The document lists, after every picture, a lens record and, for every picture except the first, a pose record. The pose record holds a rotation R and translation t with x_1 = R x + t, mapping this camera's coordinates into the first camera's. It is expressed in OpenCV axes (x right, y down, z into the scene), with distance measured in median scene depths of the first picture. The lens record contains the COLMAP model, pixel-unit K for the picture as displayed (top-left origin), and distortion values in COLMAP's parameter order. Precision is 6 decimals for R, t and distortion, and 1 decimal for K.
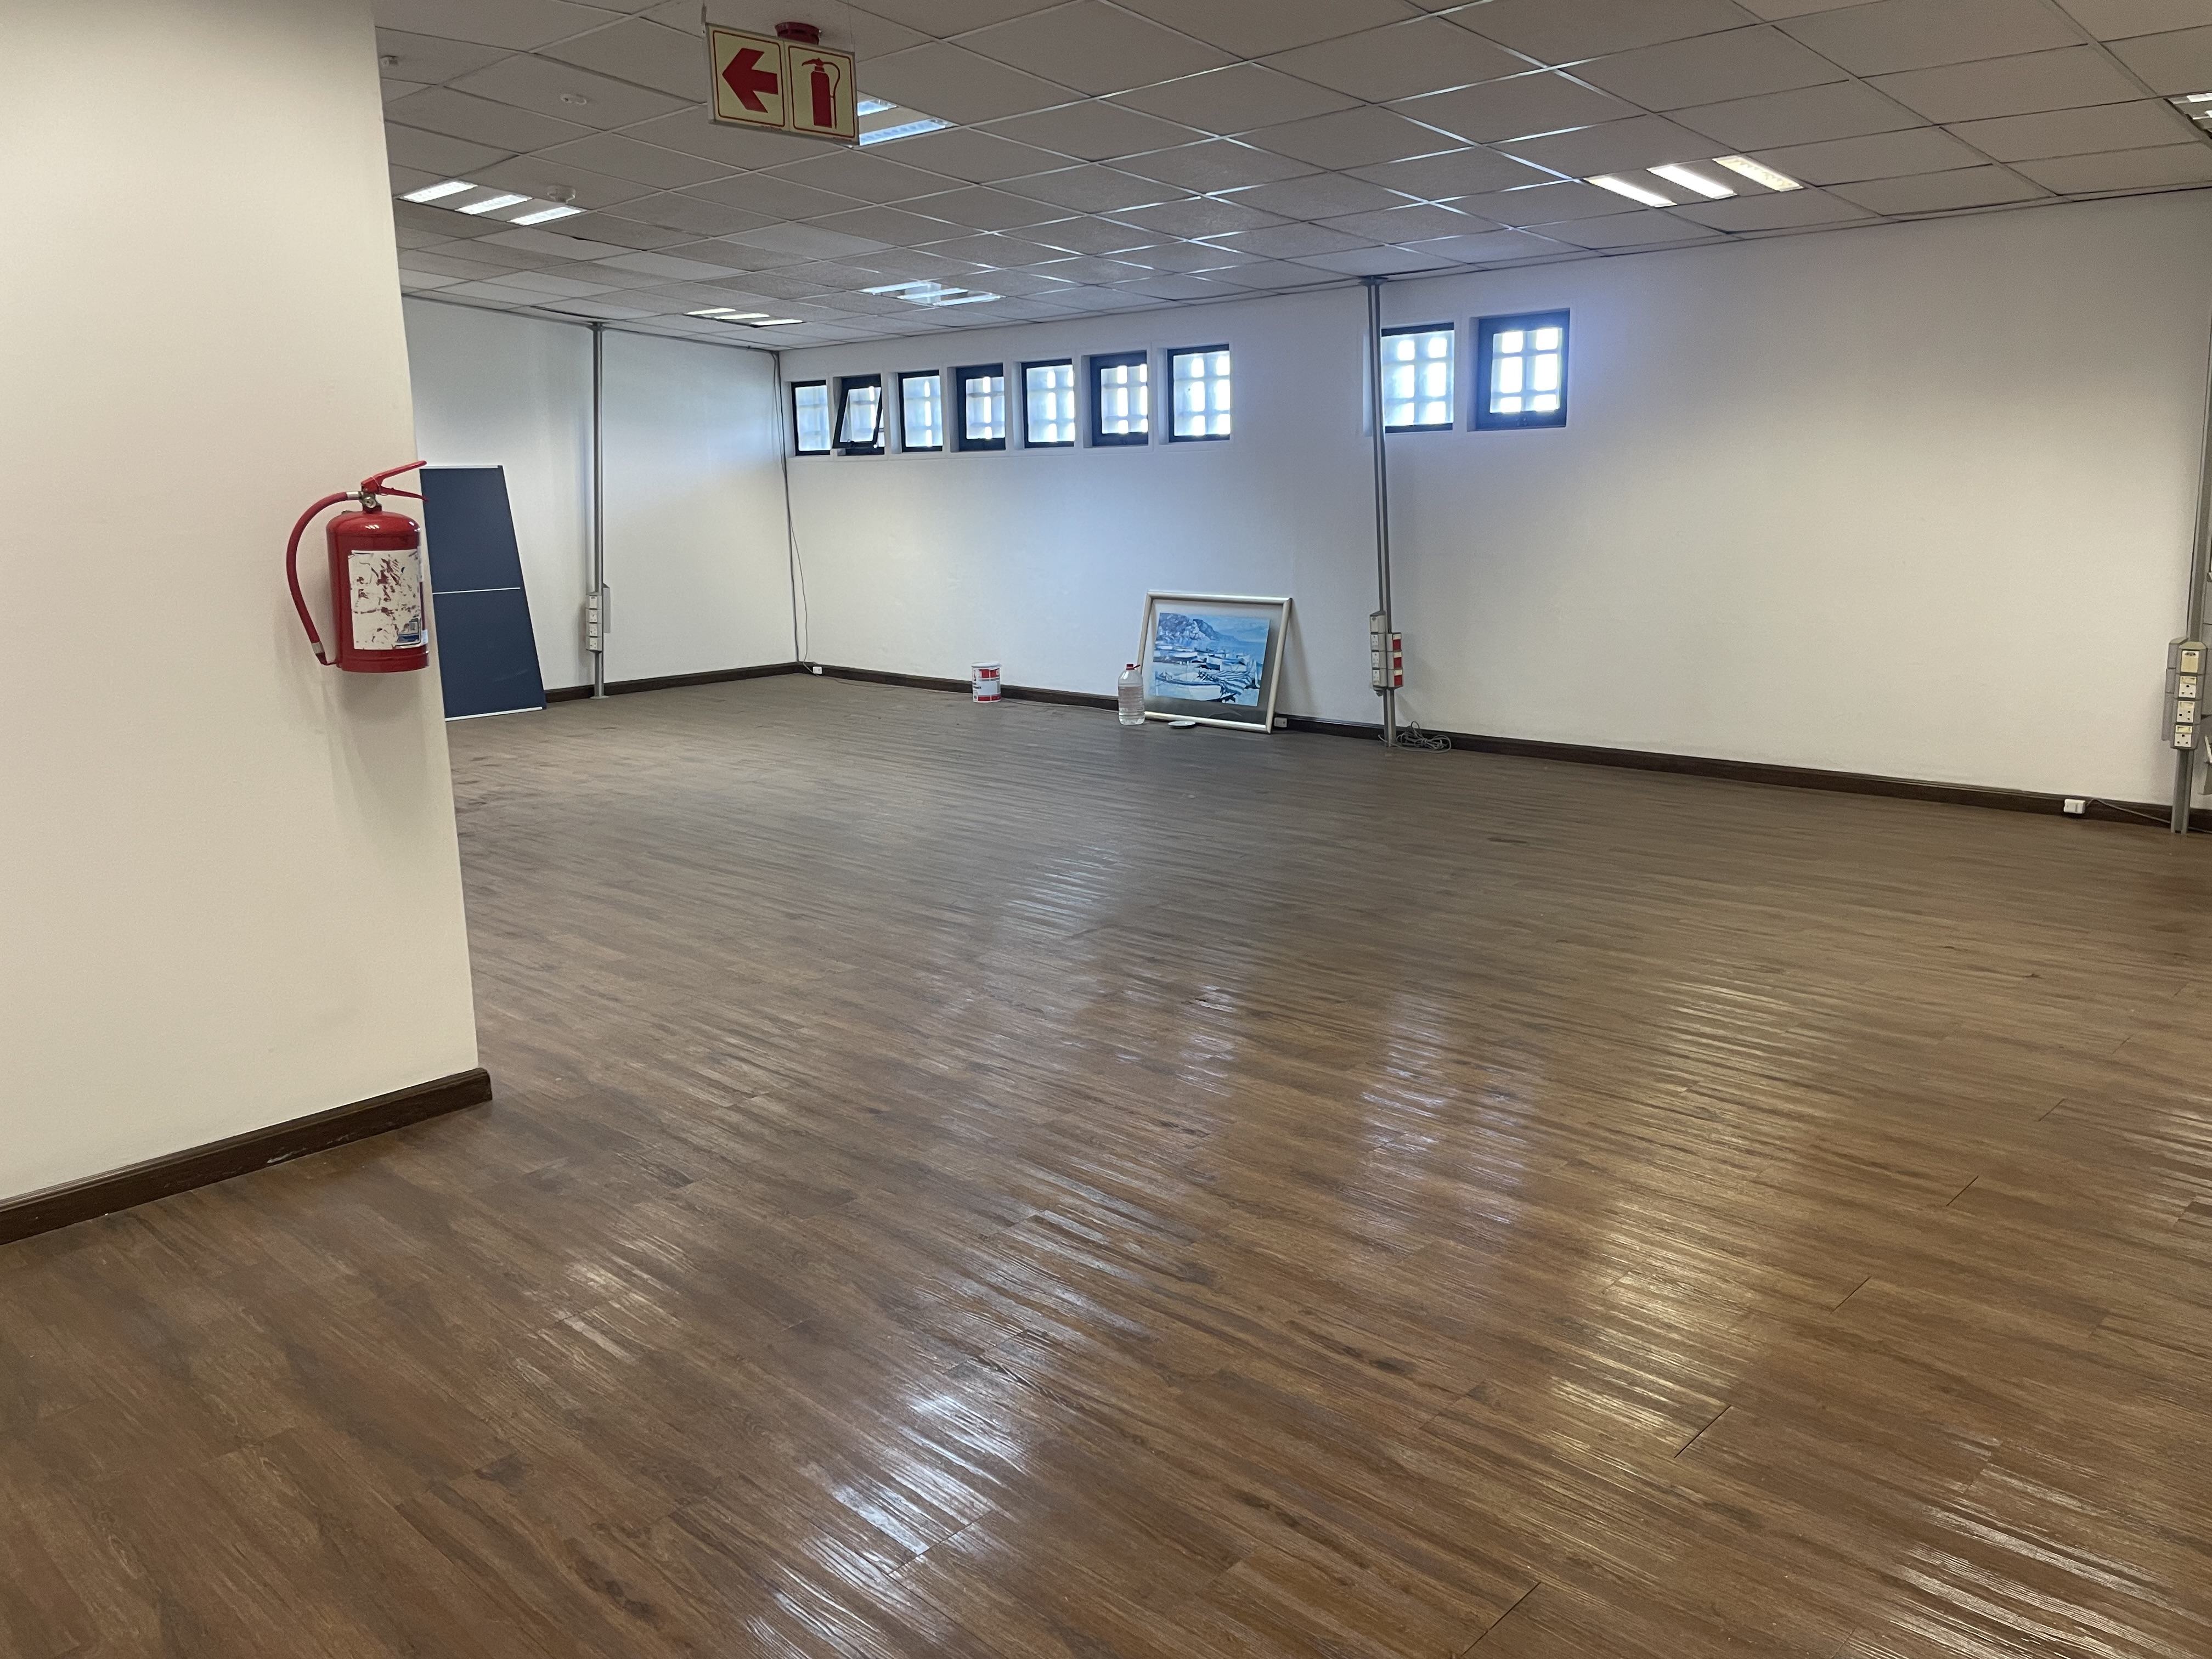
lens RADIAL K [[1669.1, 0, 1106.0], [0, 1669.1, 829.5], [0, 0, 1]] dist [0.126081, -0.189376]
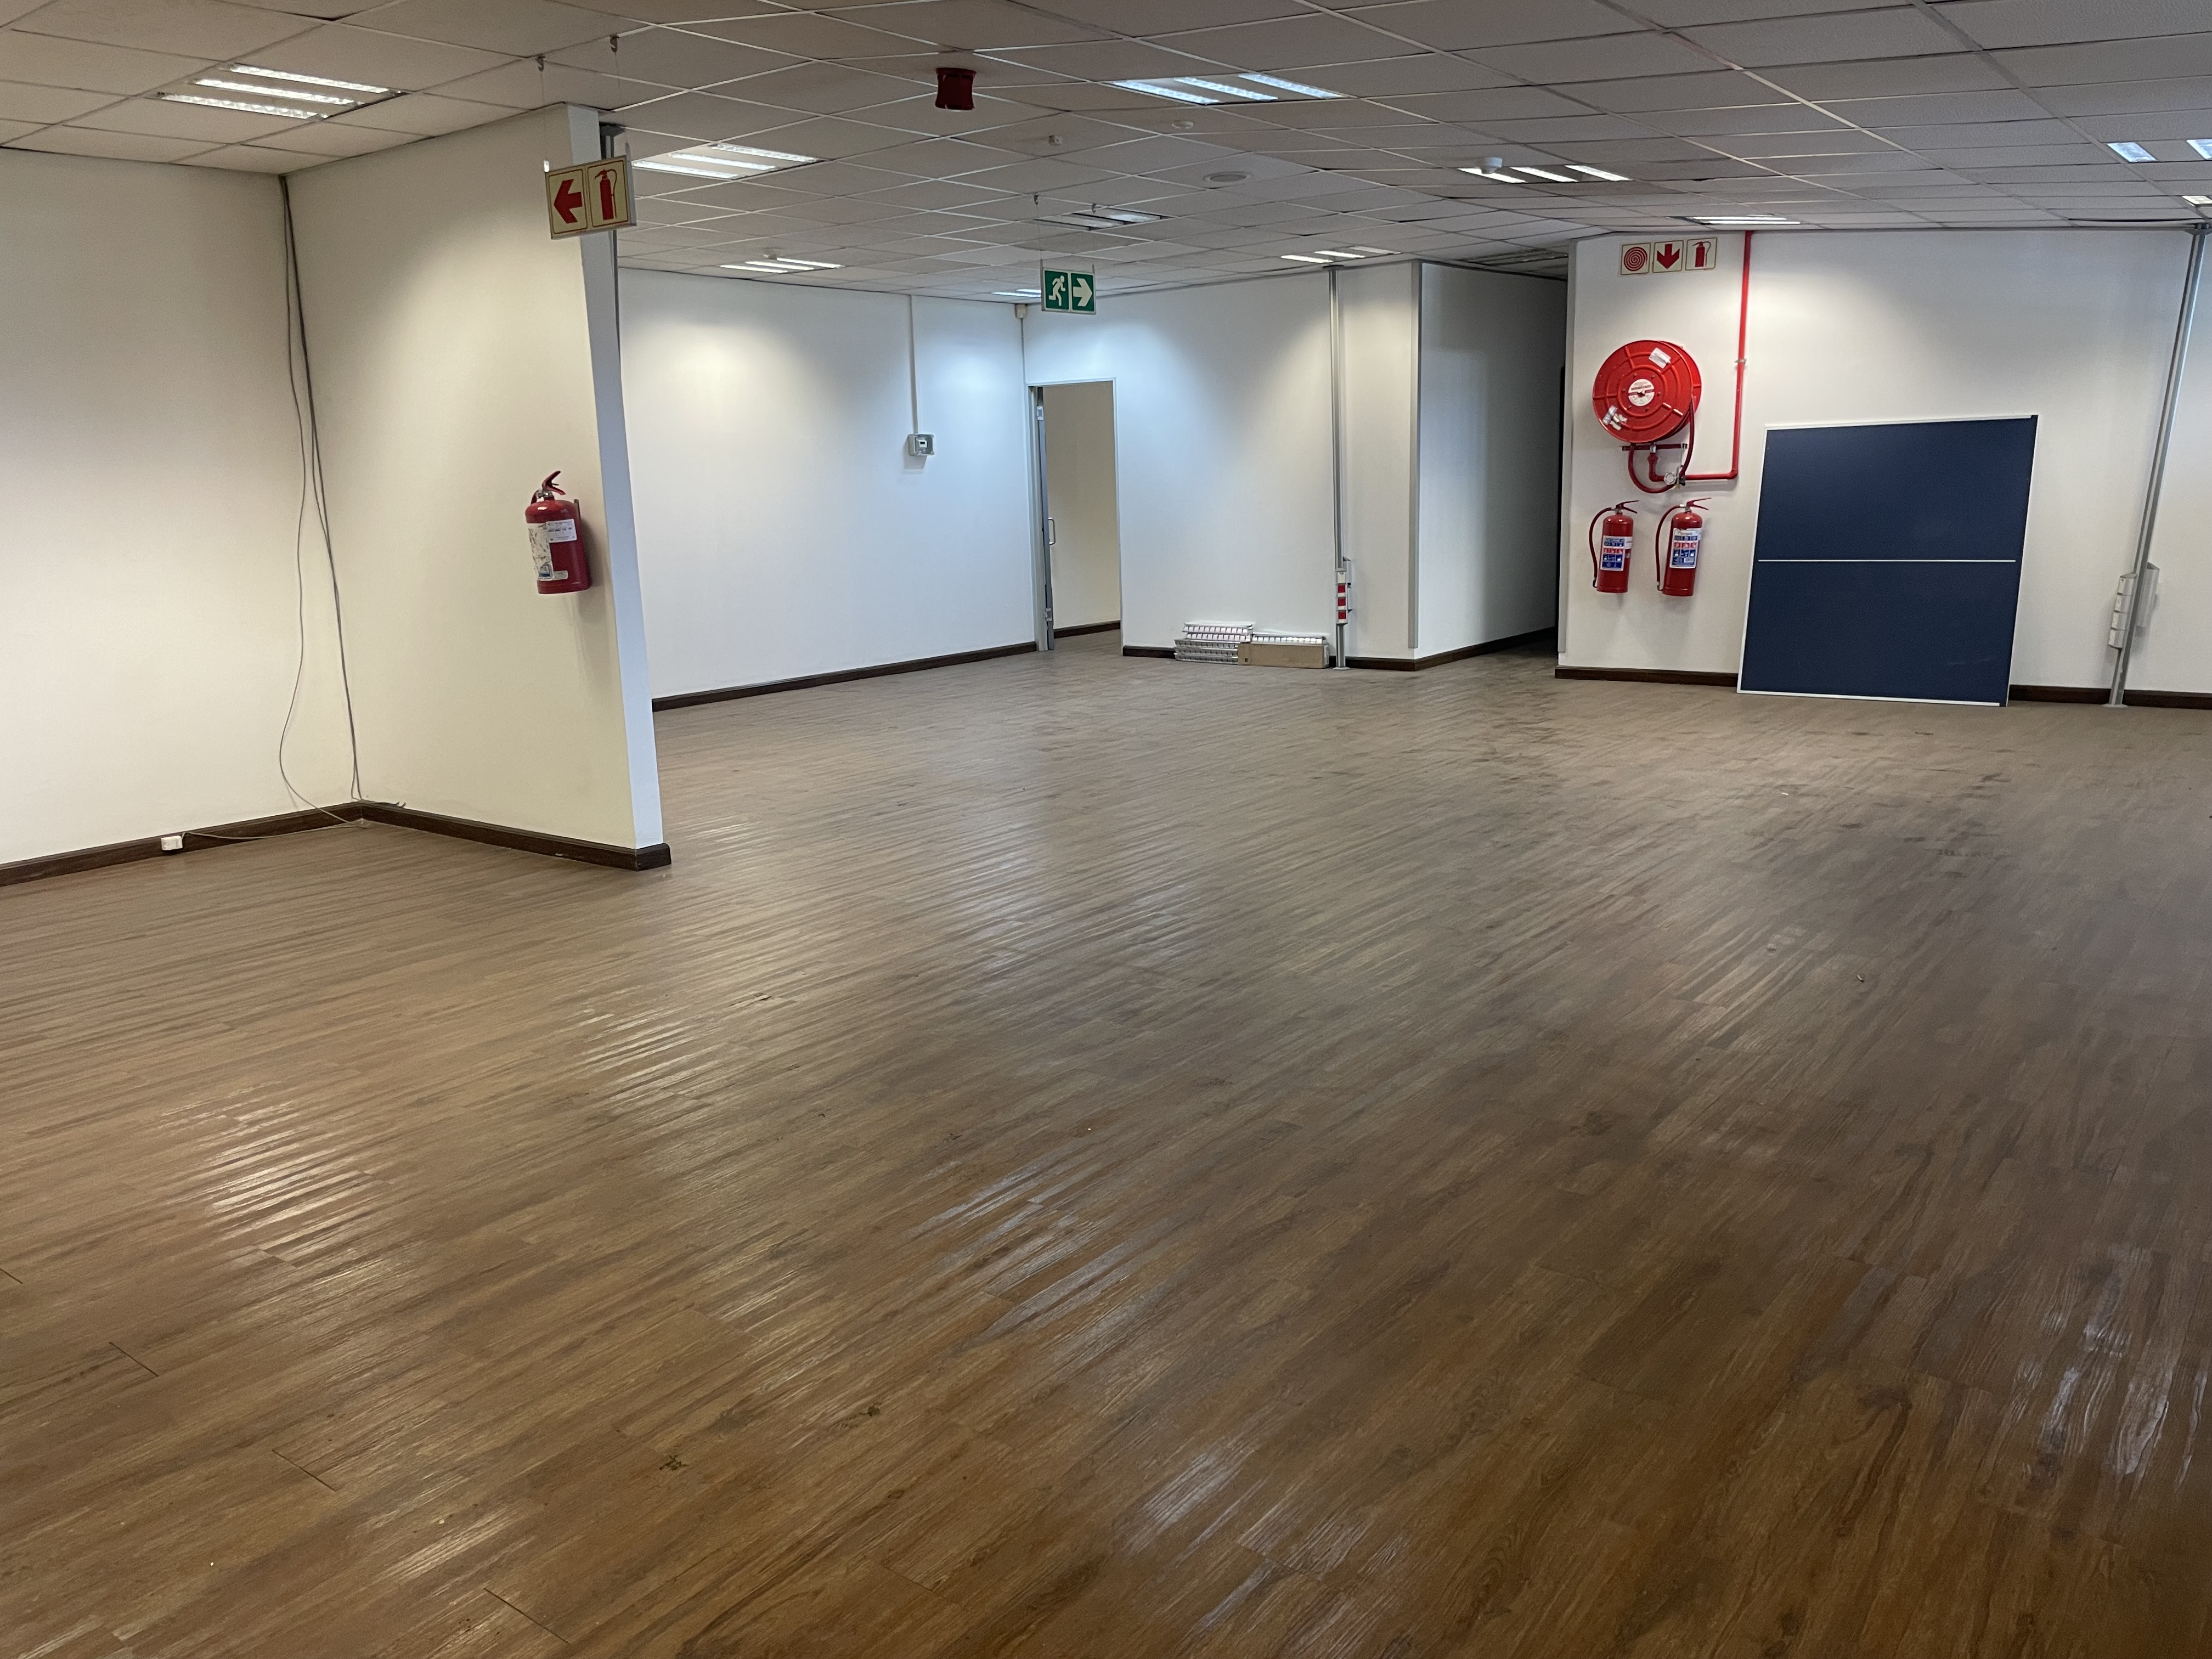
lens RADIAL K [[1669.1, 0, 1106.0], [0, 1669.1, 829.5], [0, 0, 1]] dist [0.126081, -0.189376]
pose [[0.103435, 0.225932, -0.968636, 0.657923], [-0.178594, 0.962251, 0.205372, -0.153685], [0.978471, 0.151750, 0.139880, 0.655632]]
